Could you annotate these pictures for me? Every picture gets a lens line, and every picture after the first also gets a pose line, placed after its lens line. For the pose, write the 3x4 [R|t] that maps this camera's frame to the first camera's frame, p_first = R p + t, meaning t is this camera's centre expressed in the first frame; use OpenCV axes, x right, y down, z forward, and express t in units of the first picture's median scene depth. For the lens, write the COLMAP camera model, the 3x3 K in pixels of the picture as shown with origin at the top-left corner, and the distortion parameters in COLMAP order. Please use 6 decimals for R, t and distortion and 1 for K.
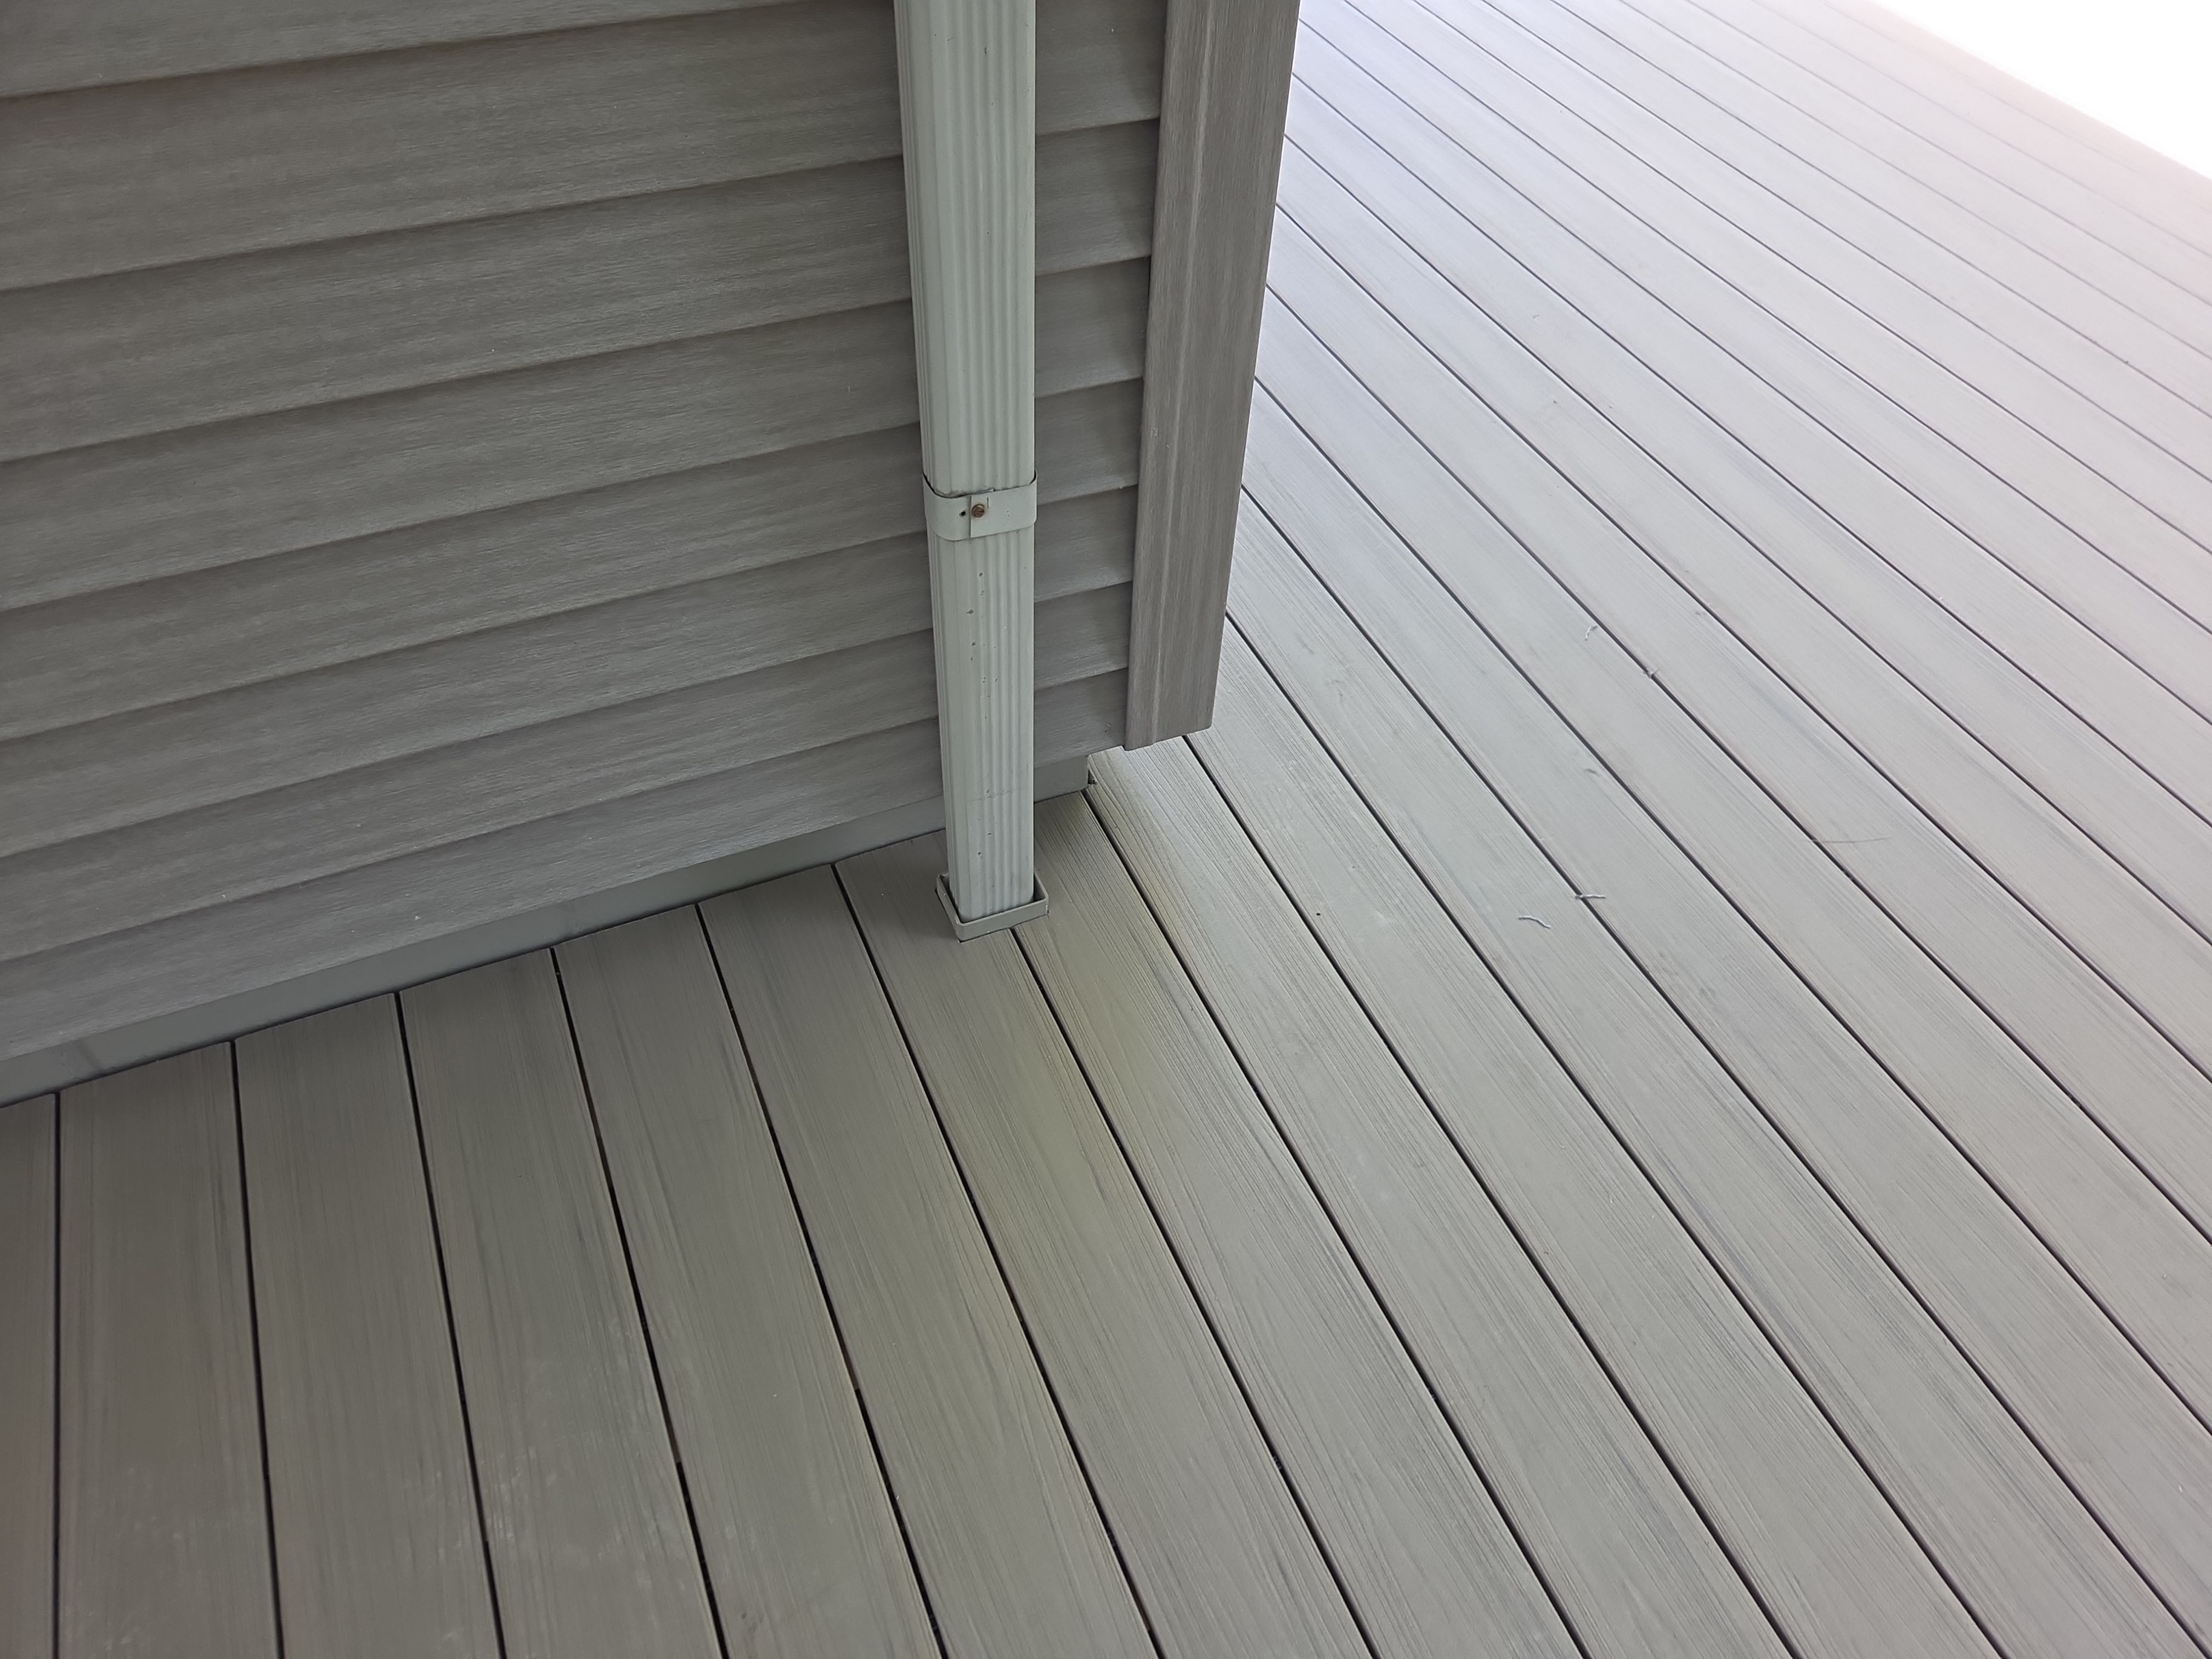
lens RADIAL K [[1506.5, 0, 1105.5], [0, 1506.5, 827.4], [0, 0, 1]] dist [0.034599, -0.030315]
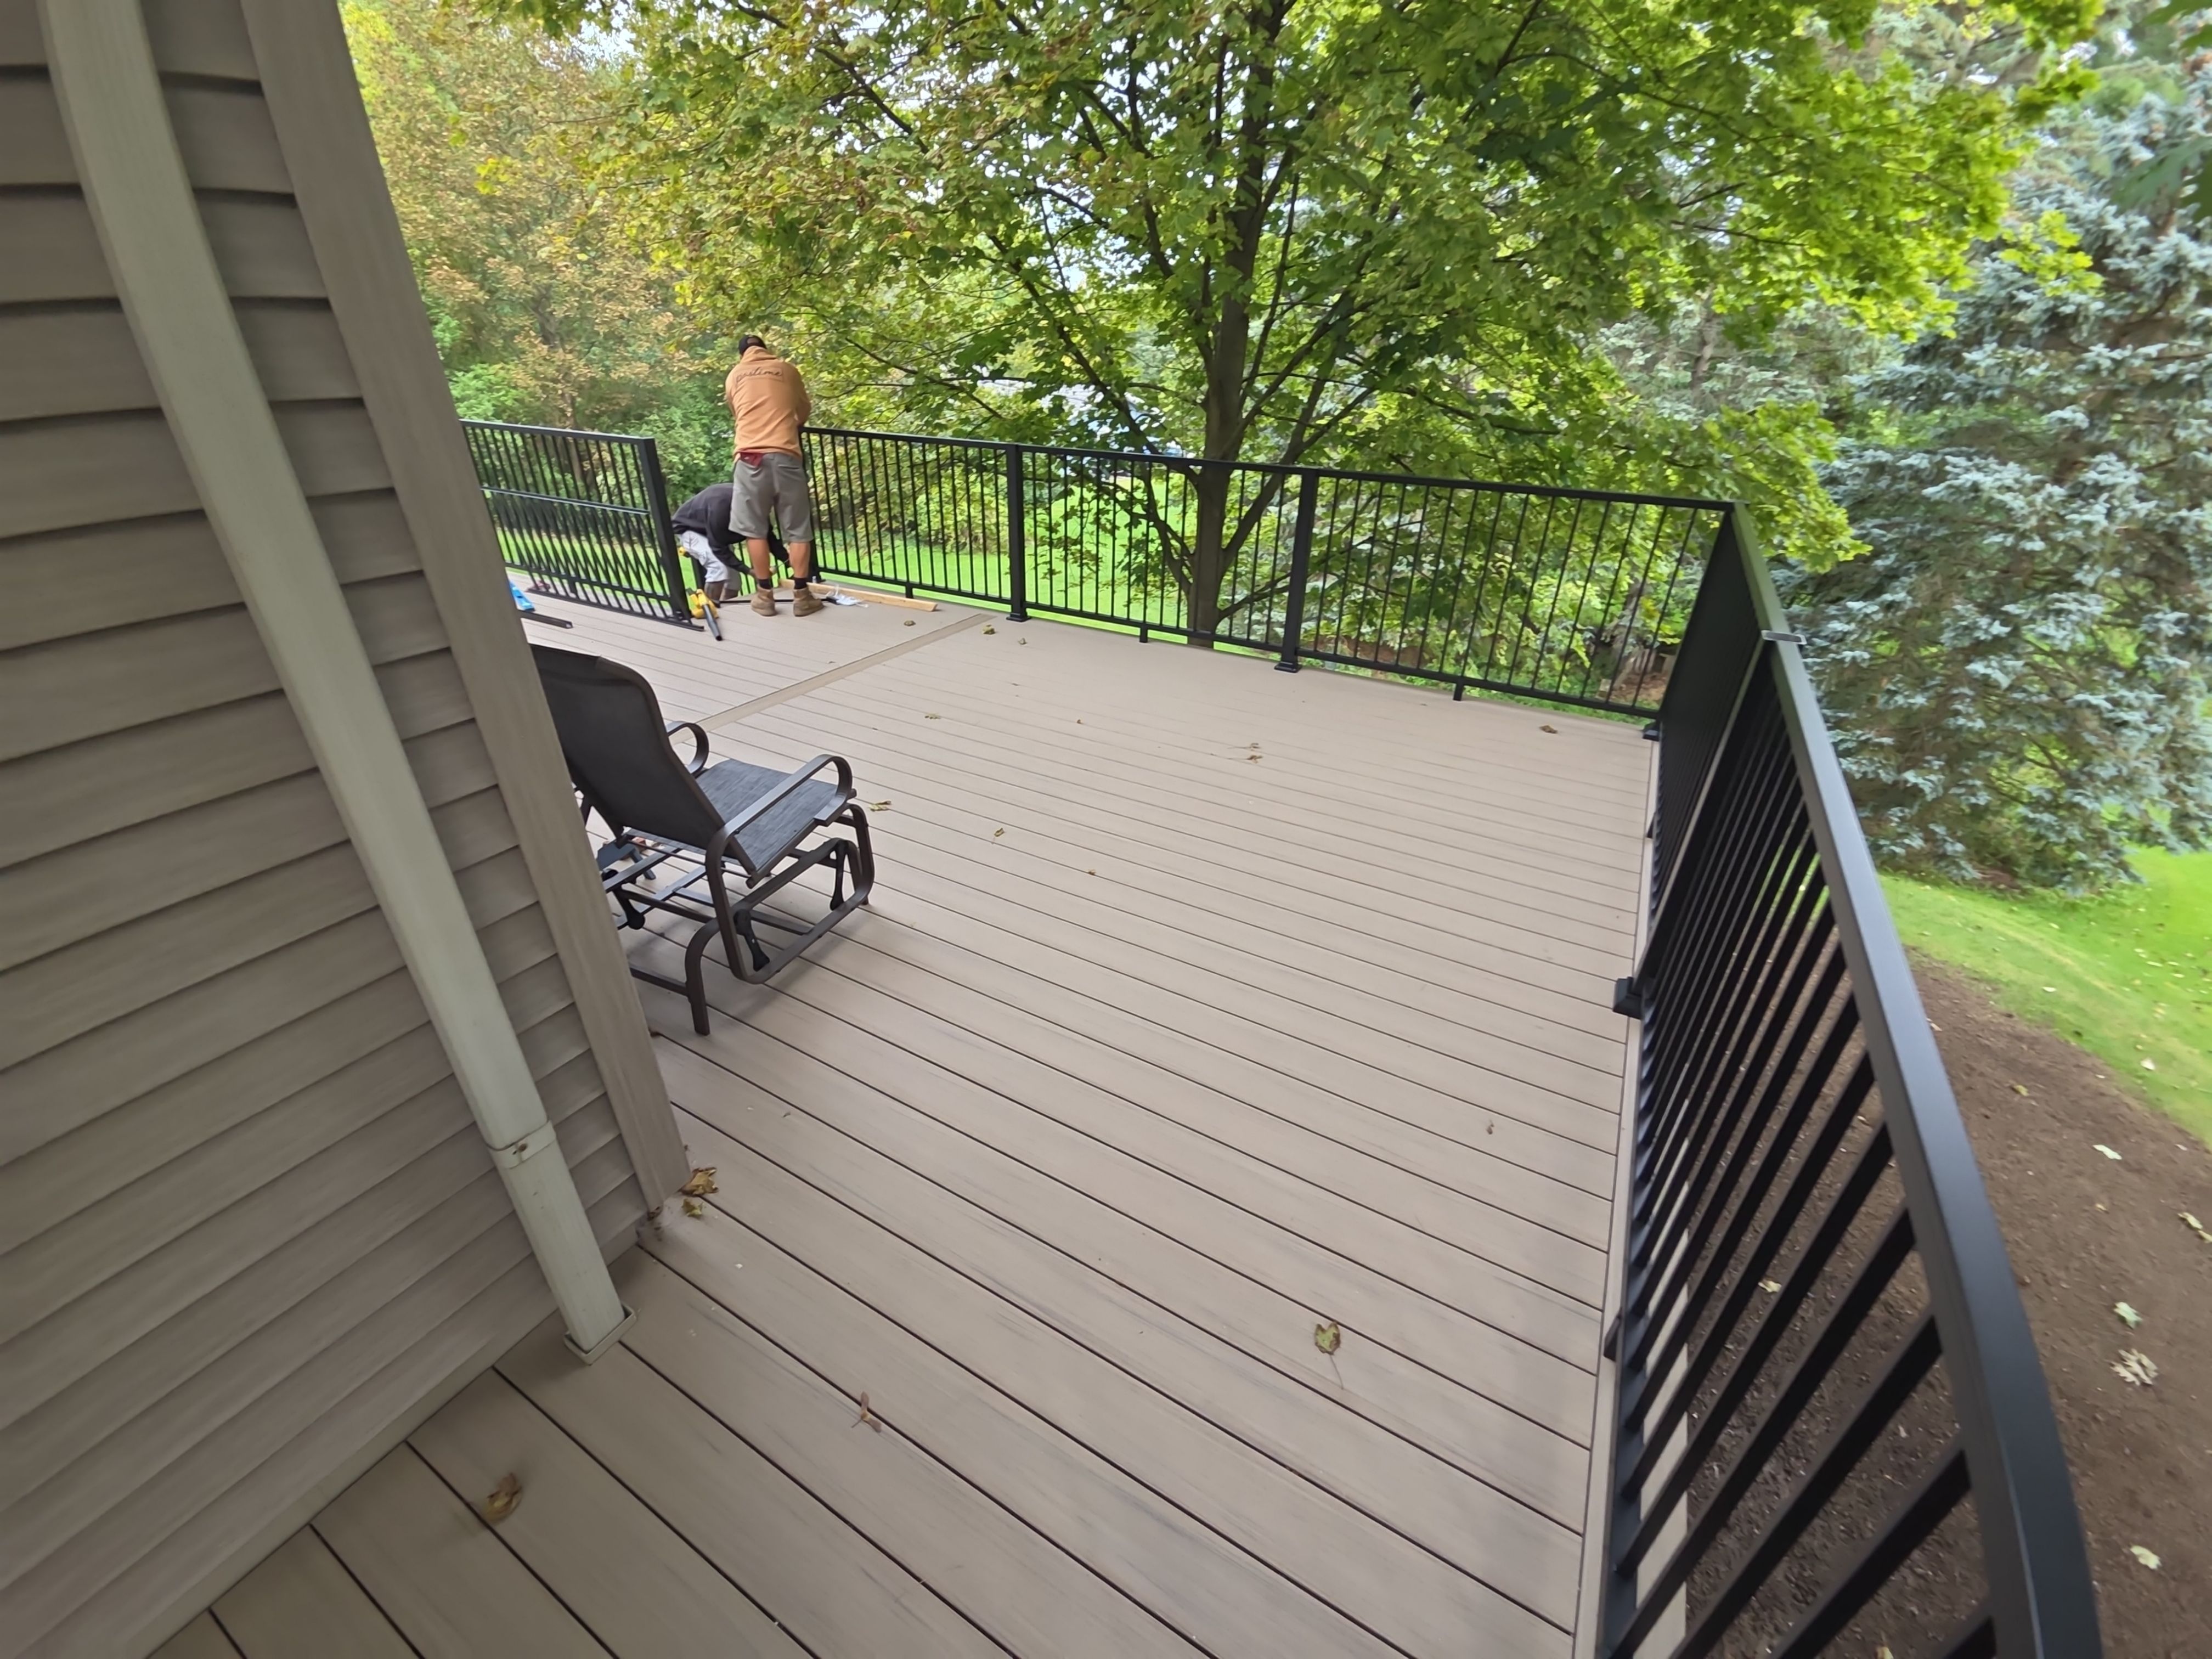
lens RADIAL K [[911.2, 0, 1109.7], [0, 911.2, 818.9], [0, 0, 1]] dist [-0.005589, 0.000031]
pose [[0.808552, -0.303816, 0.503925, 0.069859], [0.452452, 0.868534, -0.202325, 0.012410], [-0.376206, 0.391592, 0.839717, -0.479947]]
